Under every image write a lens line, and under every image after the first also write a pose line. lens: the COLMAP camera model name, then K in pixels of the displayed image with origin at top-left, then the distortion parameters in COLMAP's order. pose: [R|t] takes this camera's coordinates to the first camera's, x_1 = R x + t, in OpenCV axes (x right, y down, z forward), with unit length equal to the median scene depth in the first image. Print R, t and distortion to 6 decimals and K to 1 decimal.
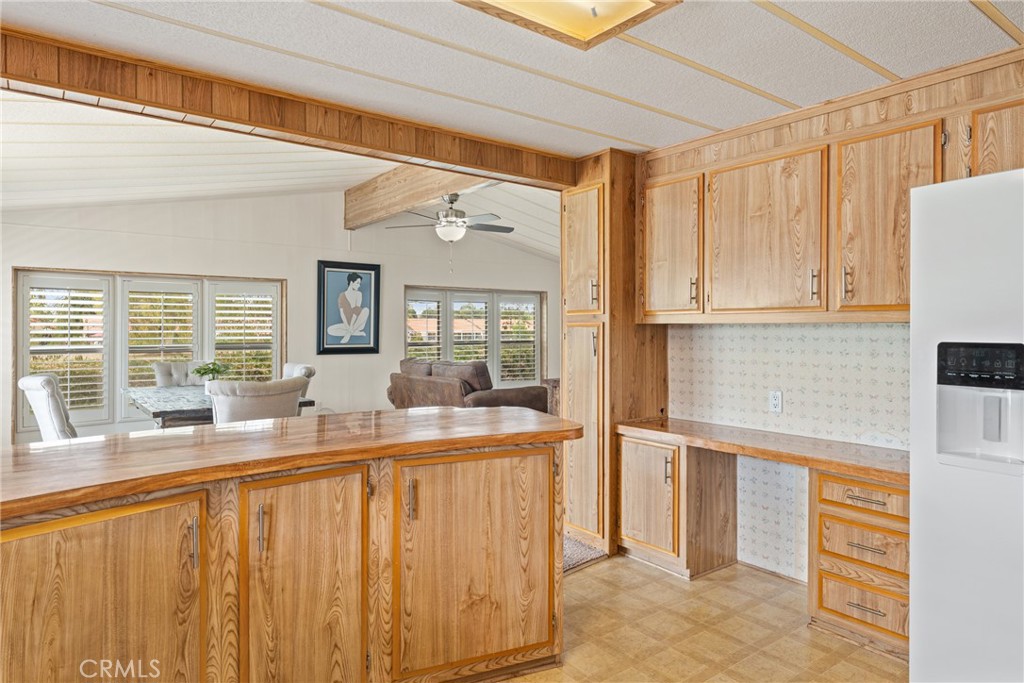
lens RADIAL K [[620.0, 0, 513.7], [0, 620.0, 334.7], [0, 0, 1]] dist [-0.004187, -0.000544]
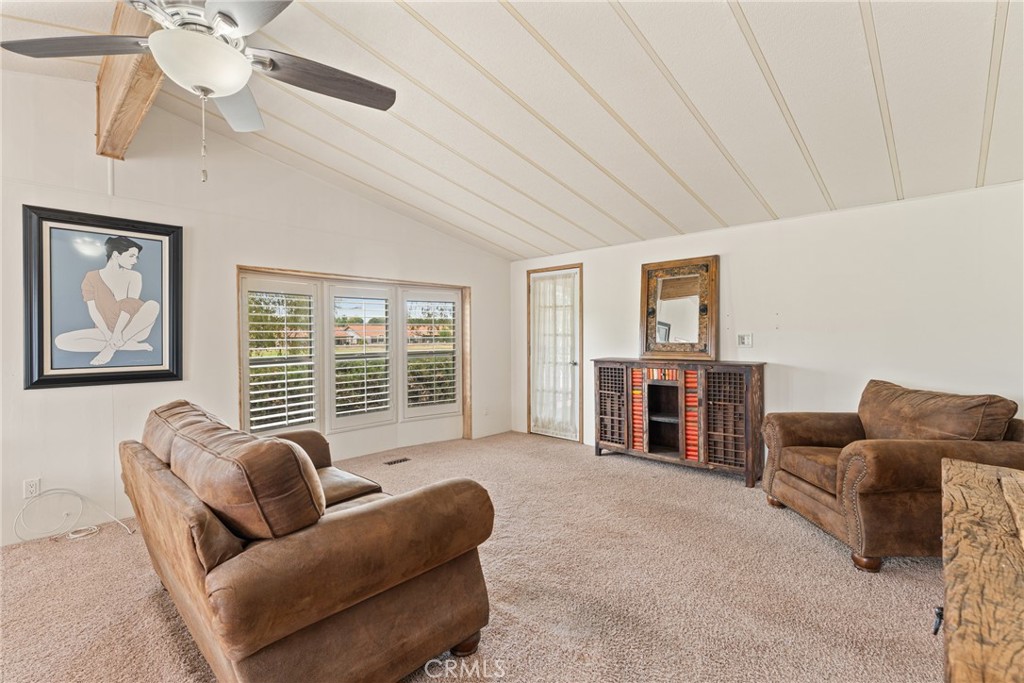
lens RADIAL K [[459.0, 0, 509.9], [0, 459.0, 341.8], [0, 0, 1]] dist [-0.002343, 0.000902]
pose [[0.989075, -0.006597, 0.147266, 0.022980], [0.005307, 0.999944, 0.009152, -0.008230], [-0.147318, -0.008271, 0.989055, 0.537084]]
